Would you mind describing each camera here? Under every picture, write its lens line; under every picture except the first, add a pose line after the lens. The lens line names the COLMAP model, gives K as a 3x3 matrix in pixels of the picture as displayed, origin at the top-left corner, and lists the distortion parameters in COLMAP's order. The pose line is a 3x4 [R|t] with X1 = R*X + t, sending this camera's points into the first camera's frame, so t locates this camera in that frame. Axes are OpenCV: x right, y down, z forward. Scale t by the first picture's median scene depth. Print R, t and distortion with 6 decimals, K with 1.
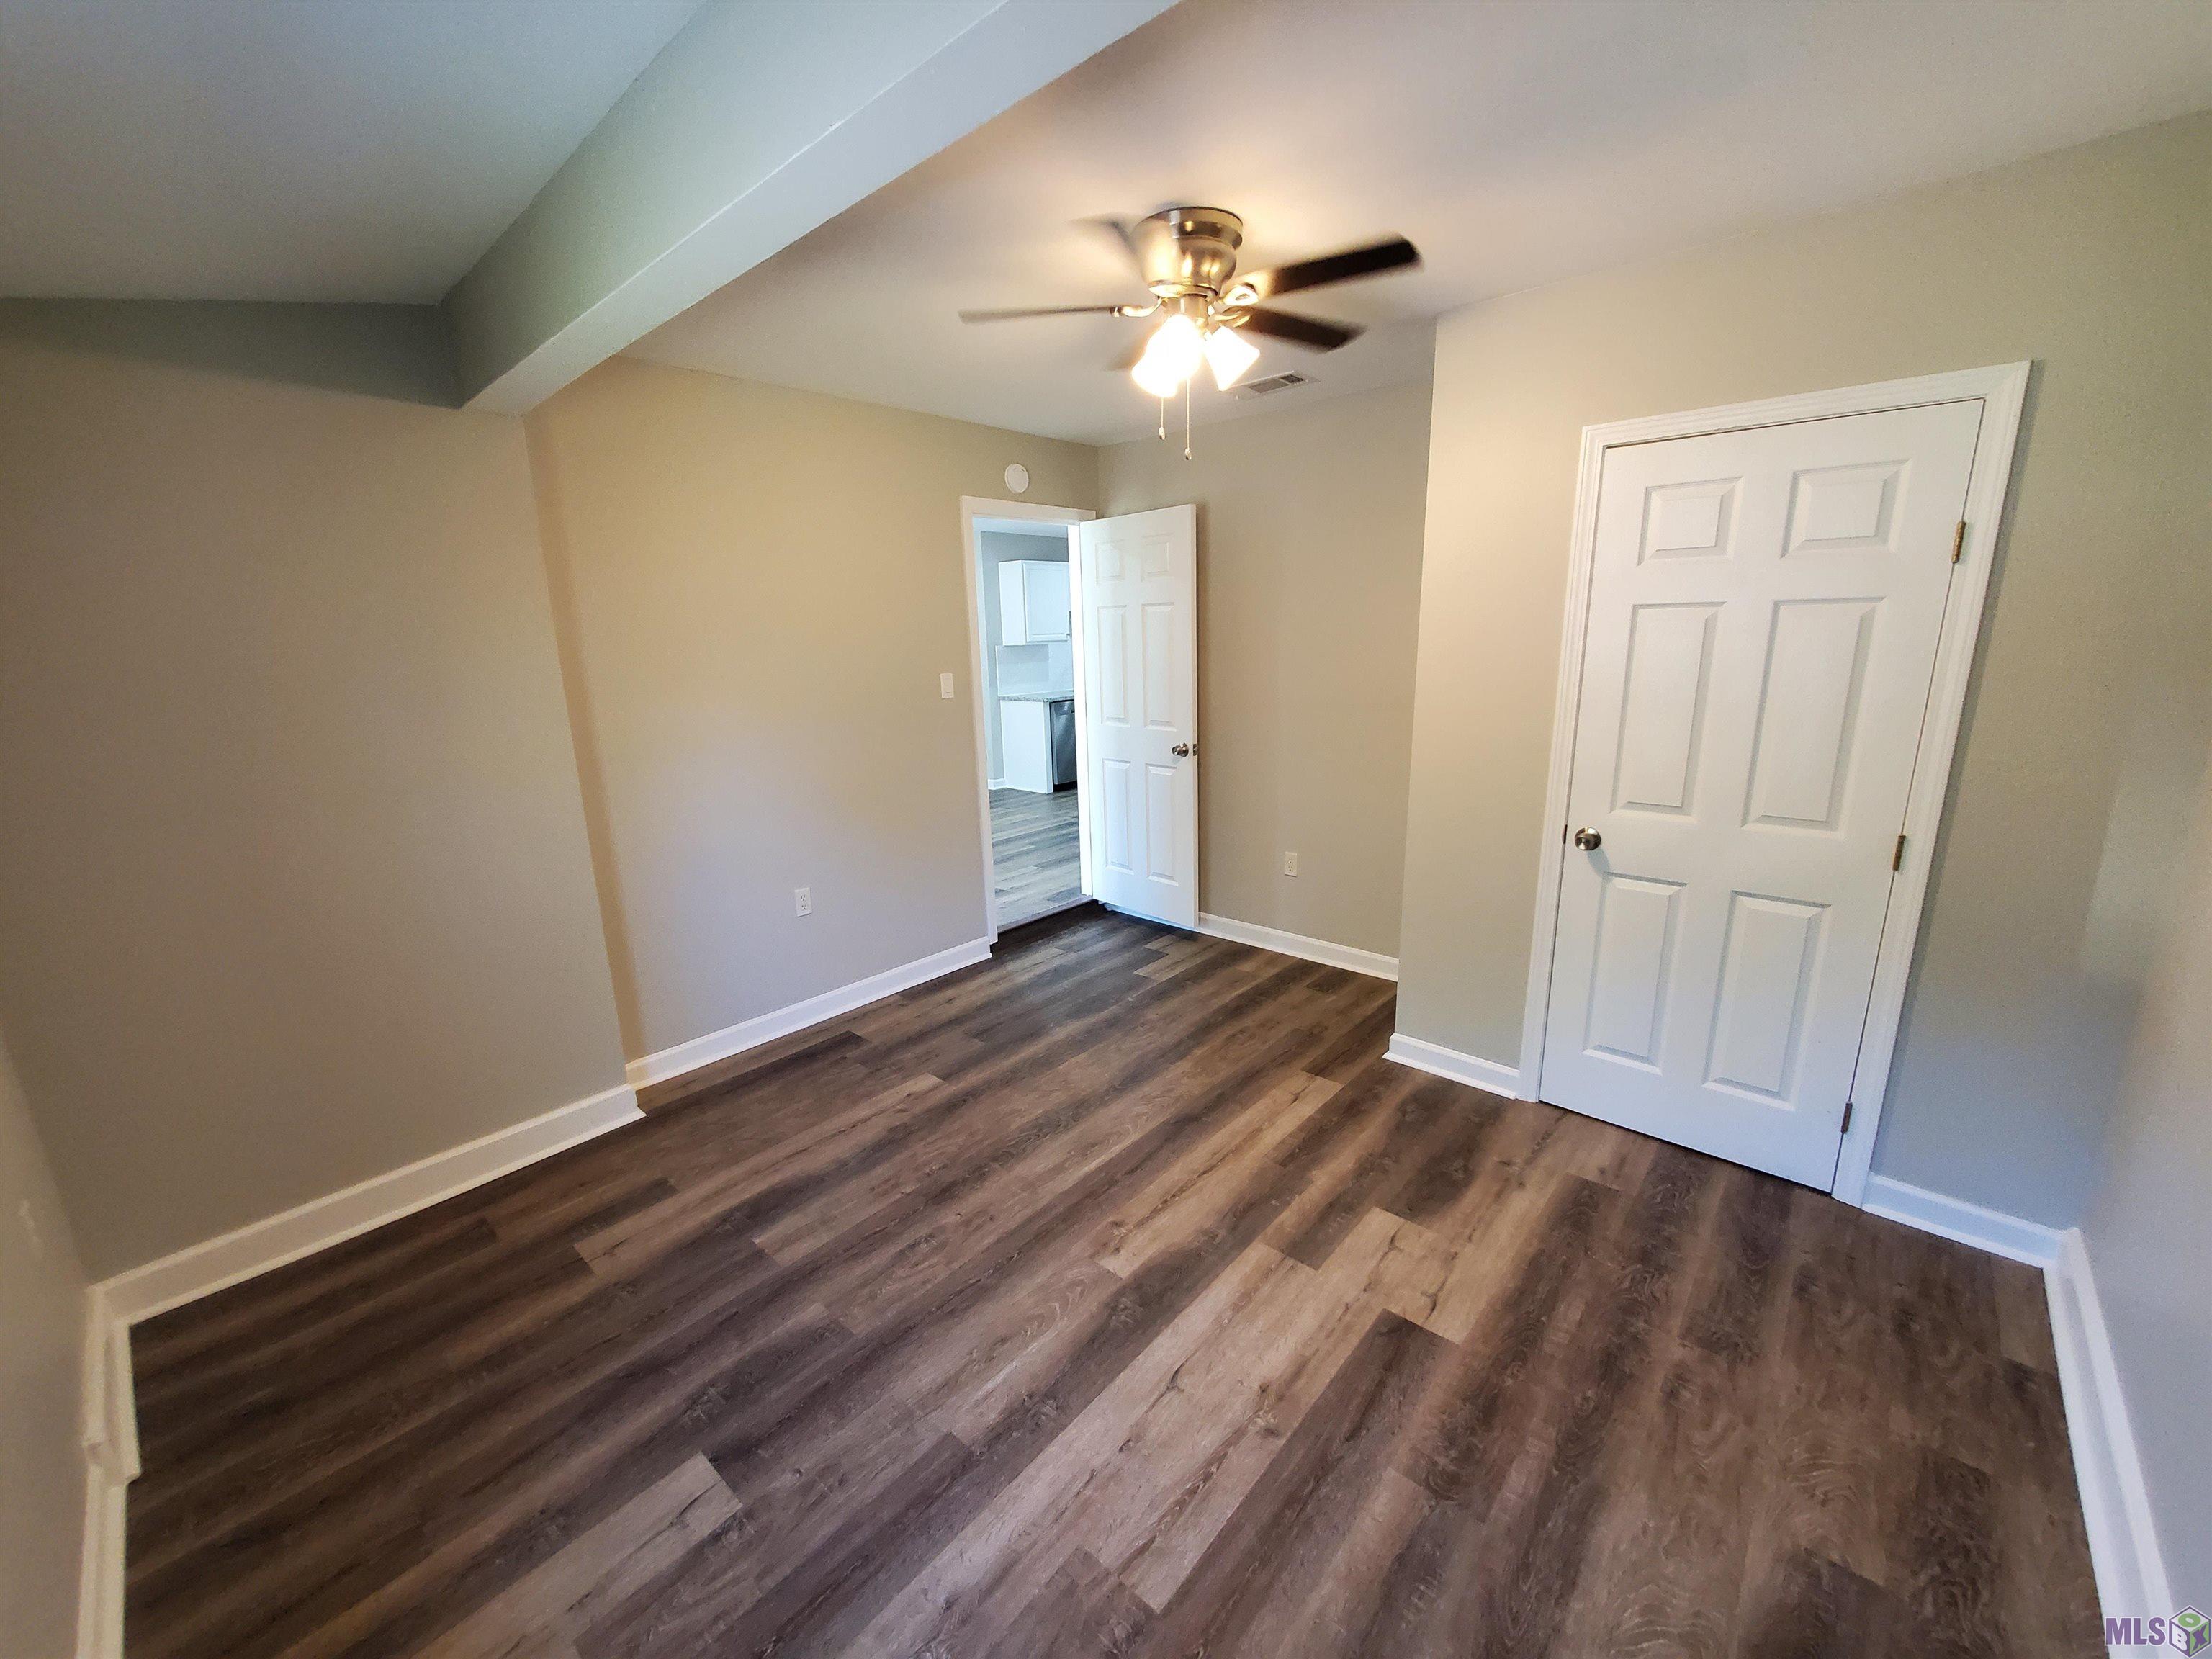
lens RADIAL K [[879.1, 0, 1100.6], [0, 879.1, 840.7], [0, 0, 1]] dist [-0.000012, 0.000077]
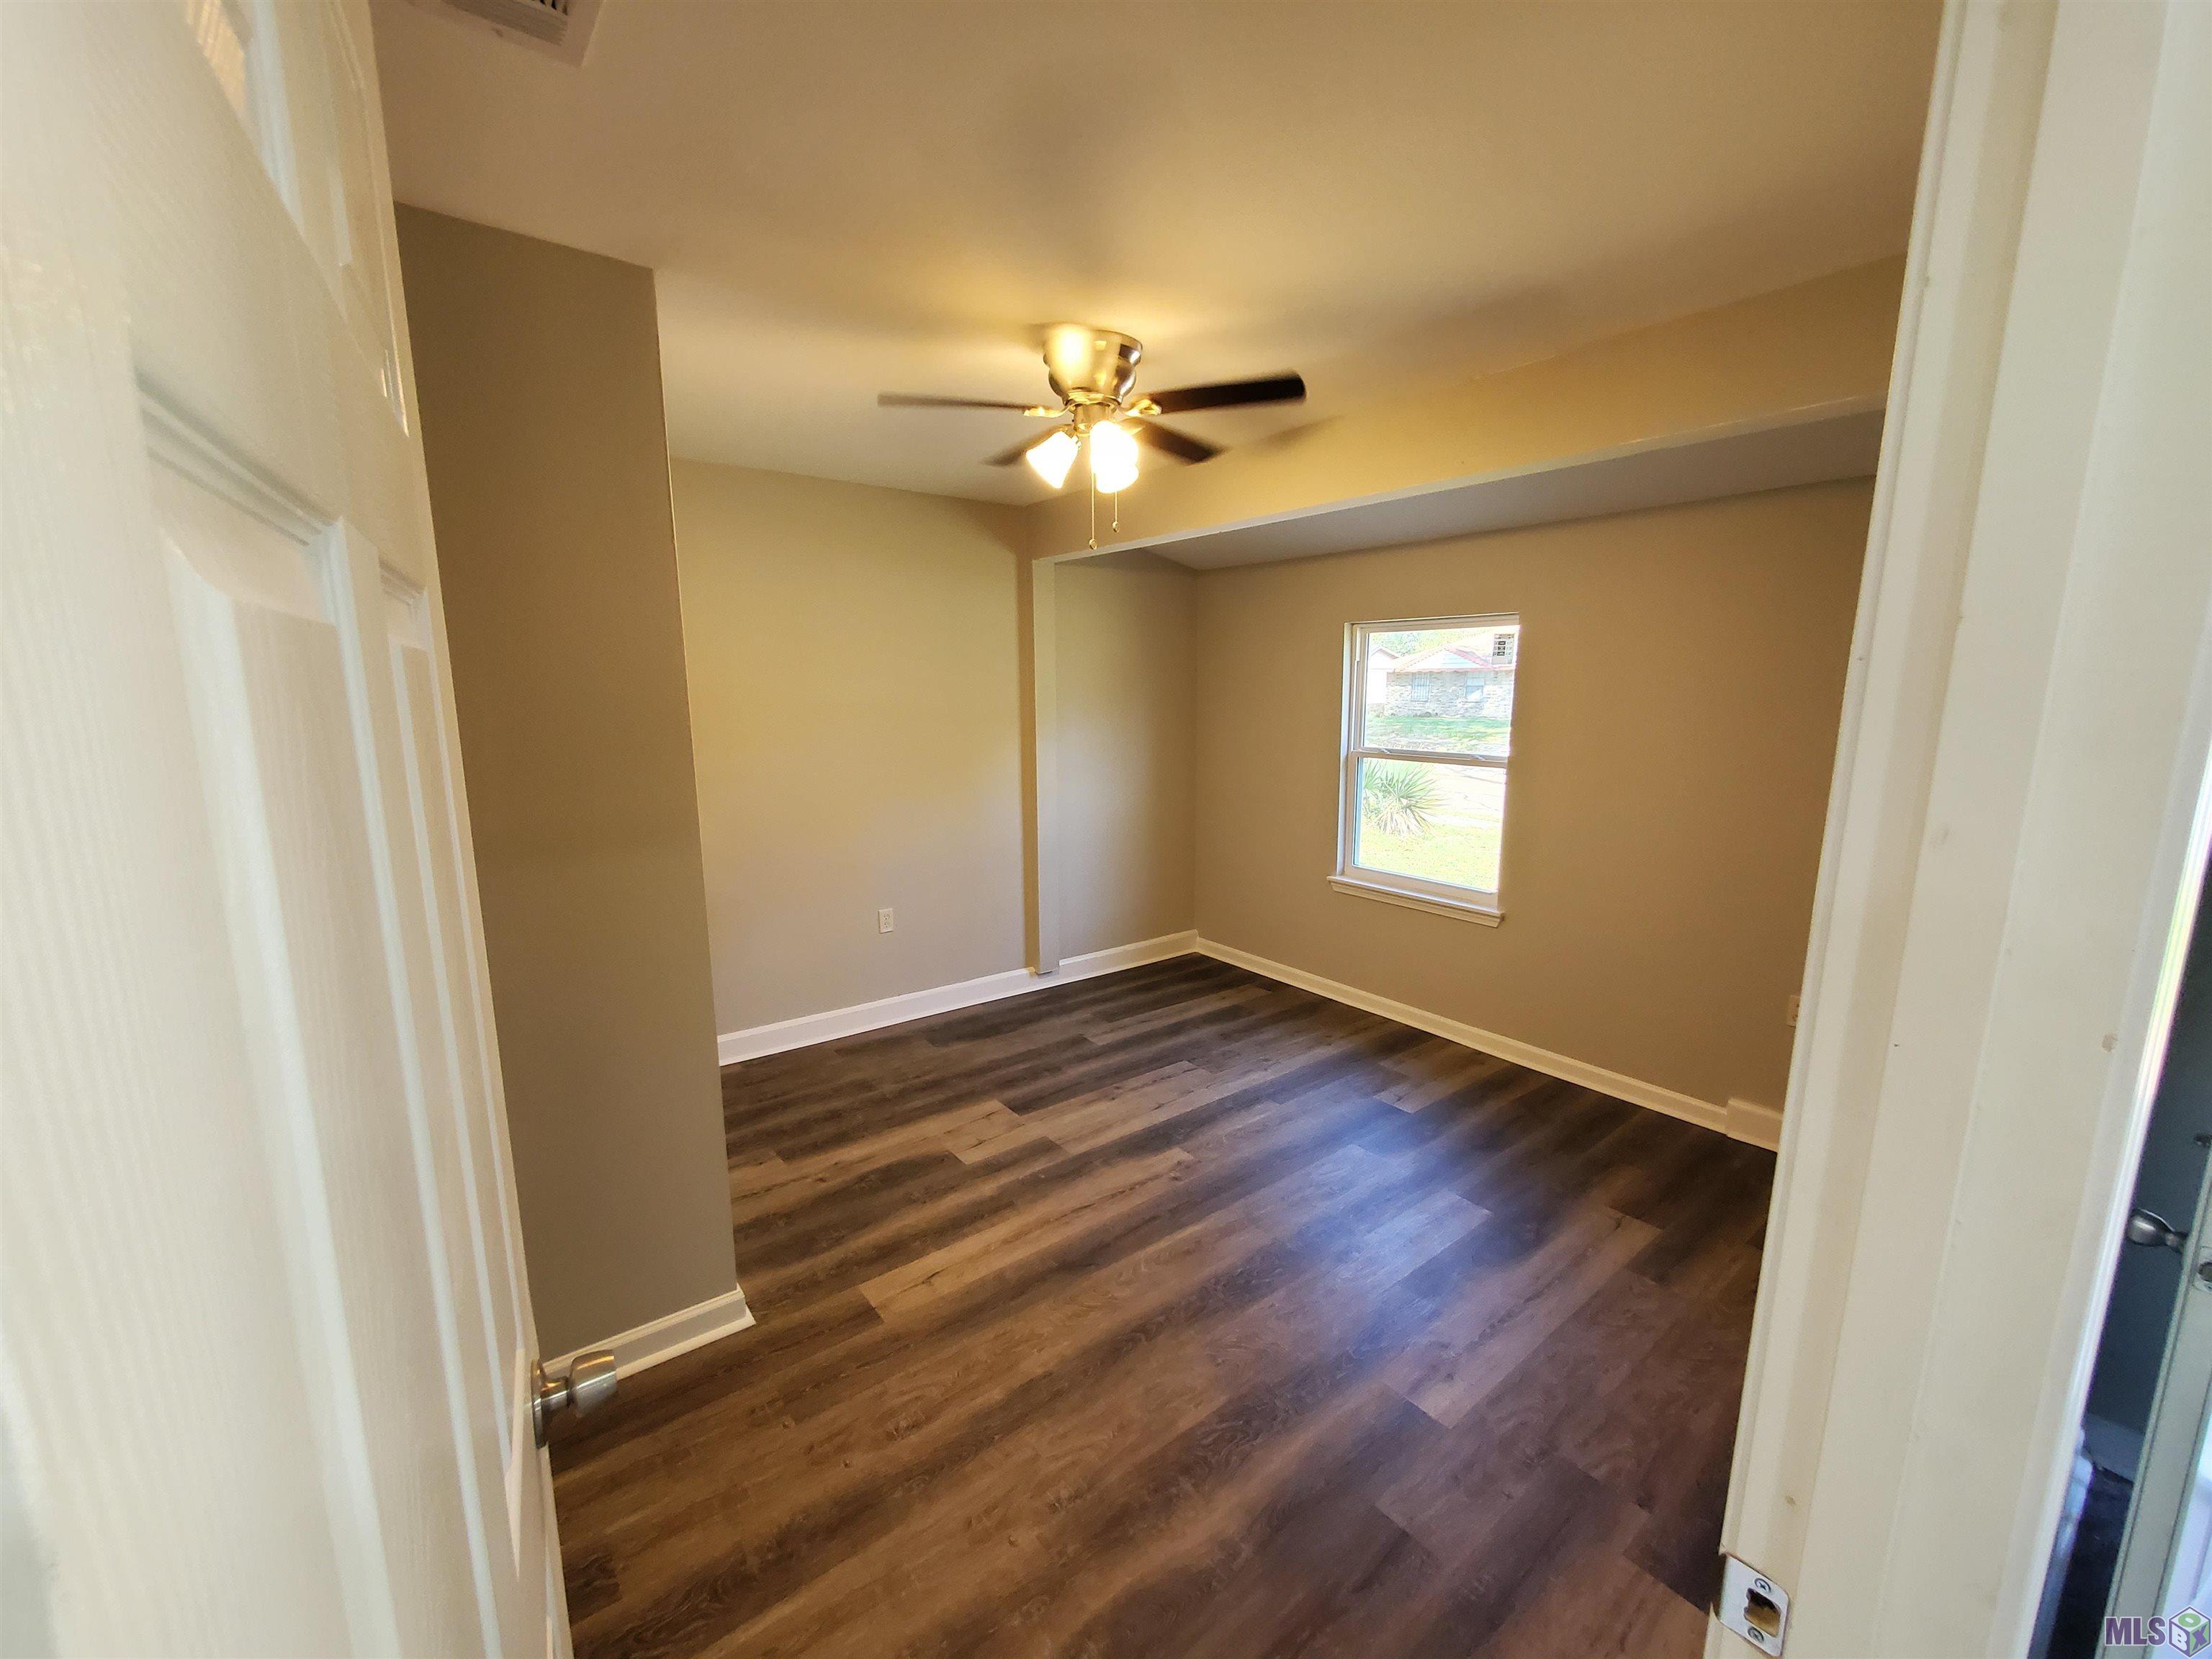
lens RADIAL K [[879.1, 0, 1100.6], [0, 879.1, 840.7], [0, 0, 1]] dist [-0.000012, 0.000077]
pose [[-0.983867, -0.002841, 0.178876, -0.093206], [0.068921, 0.916676, 0.393643, -0.473254], [-0.165090, 0.399621, -0.901692, 1.885429]]
